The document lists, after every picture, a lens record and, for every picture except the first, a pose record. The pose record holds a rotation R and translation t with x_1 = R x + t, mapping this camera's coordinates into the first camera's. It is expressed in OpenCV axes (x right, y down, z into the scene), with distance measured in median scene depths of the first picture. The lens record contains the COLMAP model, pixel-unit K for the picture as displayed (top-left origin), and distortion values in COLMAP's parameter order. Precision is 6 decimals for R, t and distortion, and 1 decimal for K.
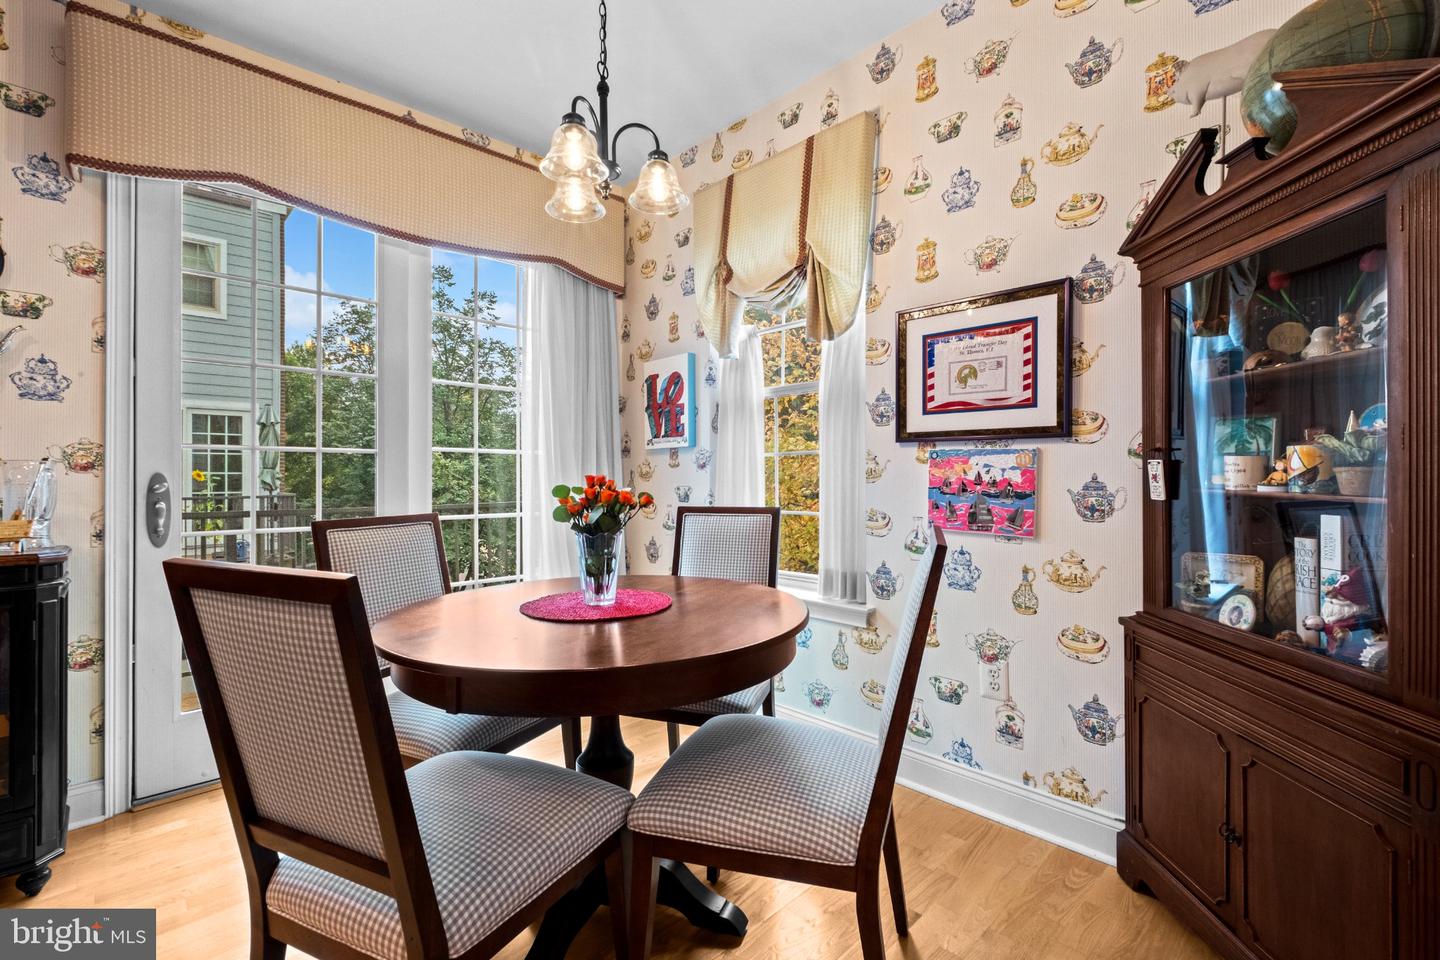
lens RADIAL K [[630.6, 0, 724.2], [0, 630.6, 477.5], [0, 0, 1]] dist [0.001388, -0.003842]
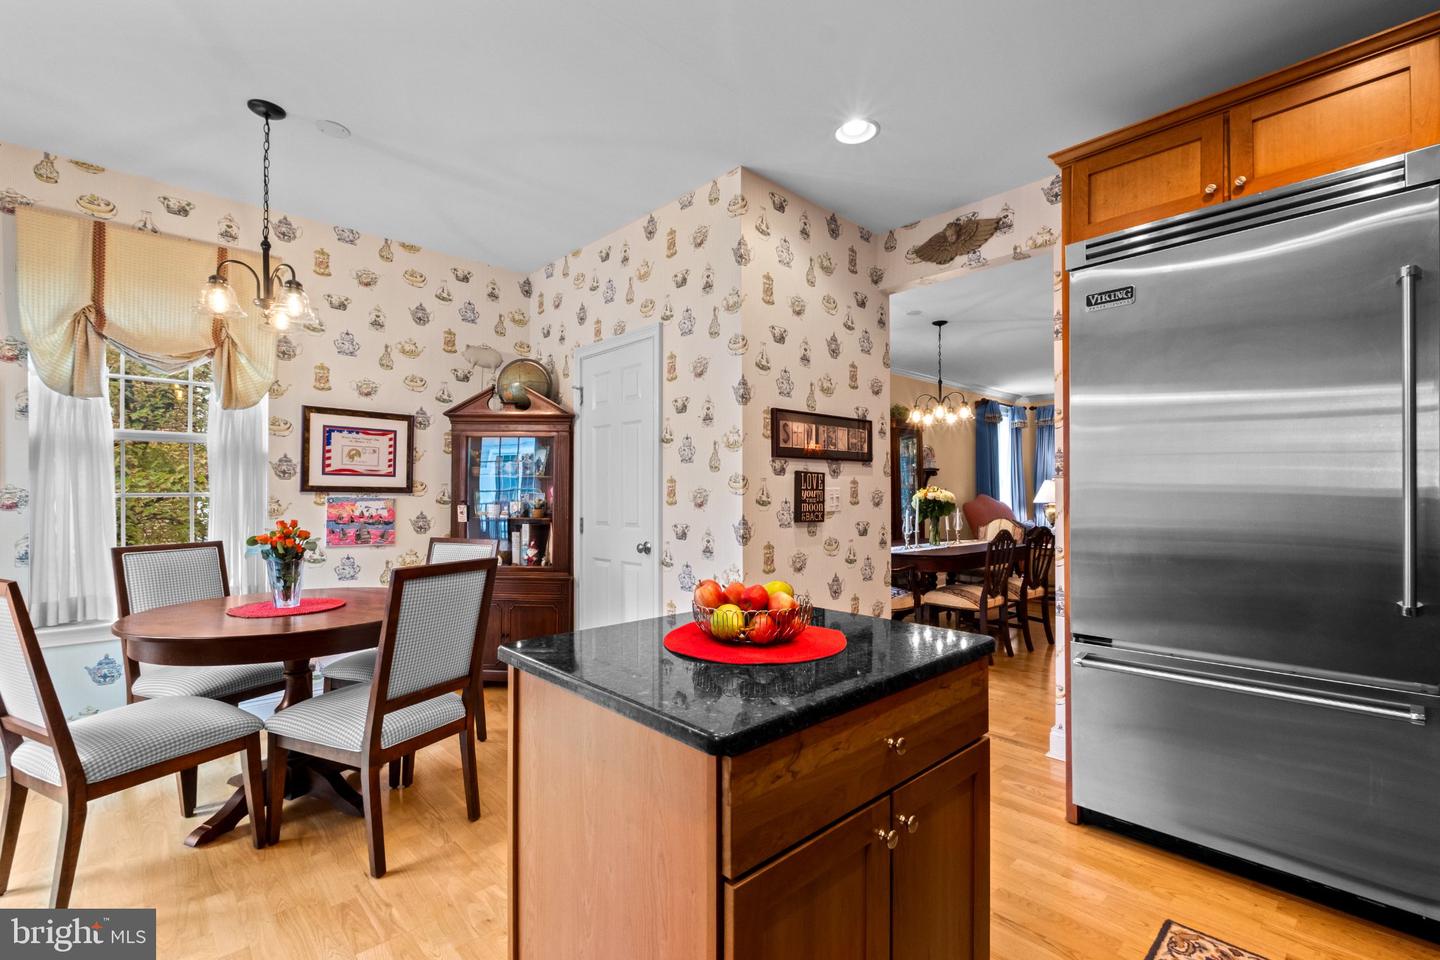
lens RADIAL K [[630.6, 0, 719.3], [0, 630.6, 489.2], [0, 0, 1]] dist [0.001388, -0.003842]
pose [[0.033006, 0.012227, 0.999380, -1.331049], [-0.002313, 0.999923, -0.012157, -0.049718], [-0.999452, -0.001911, 0.033032, -0.055917]]
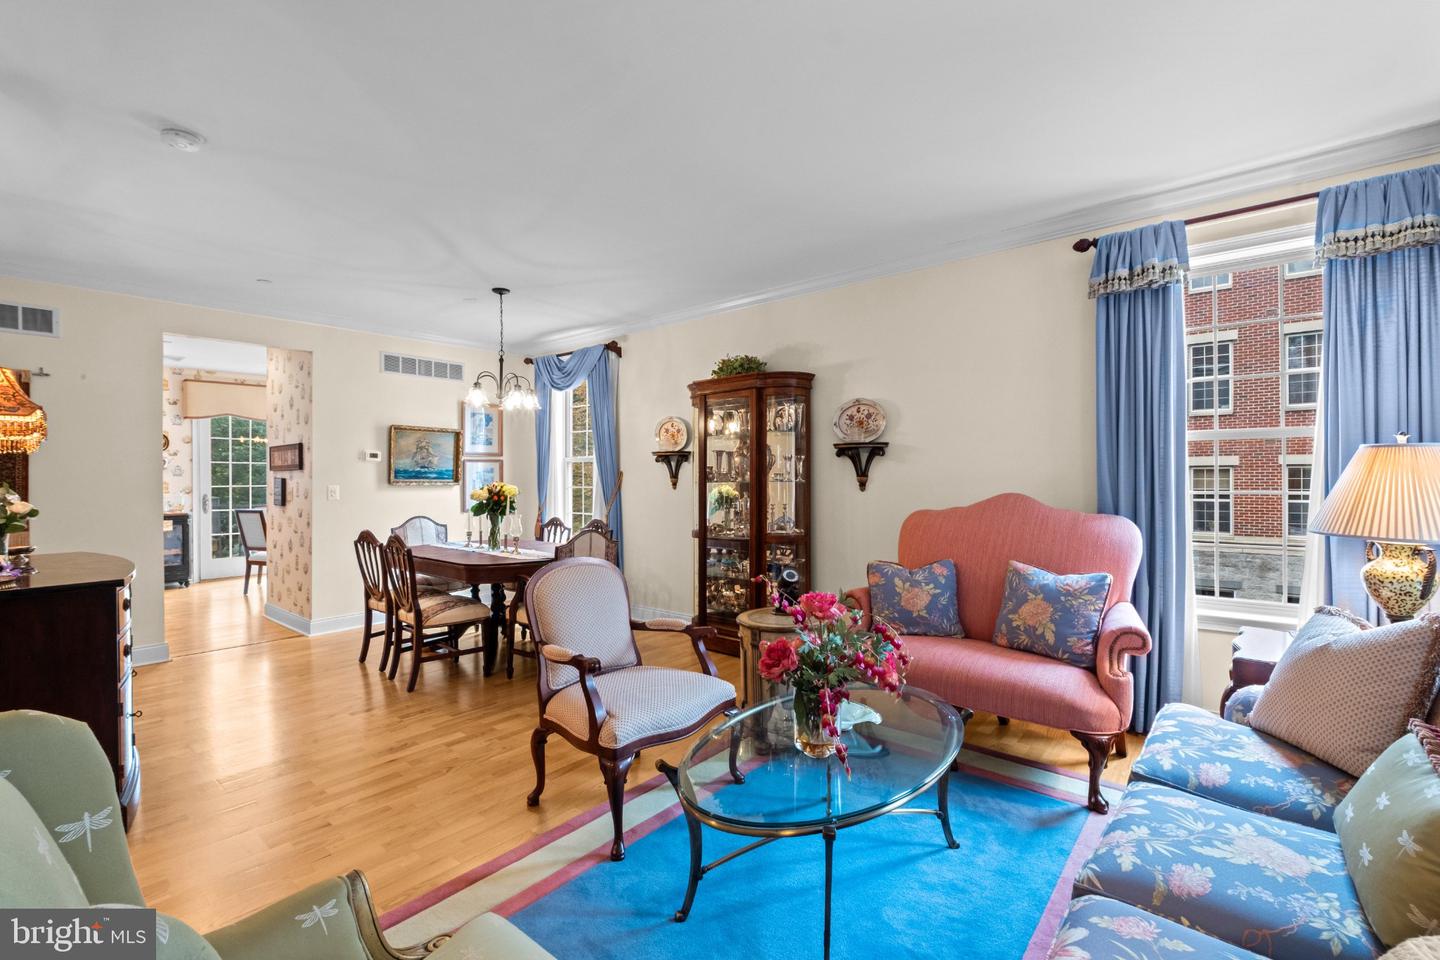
lens RADIAL K [[630.6, 0, 732.5], [0, 630.6, 479.0], [0, 0, 1]] dist [0.001388, -0.003842]
pose [[0.994150, -0.003171, 0.107963, 1.932379], [0.002679, 0.999985, 0.004701, -0.112543], [-0.107977, -0.004384, 0.994144, -3.267715]]
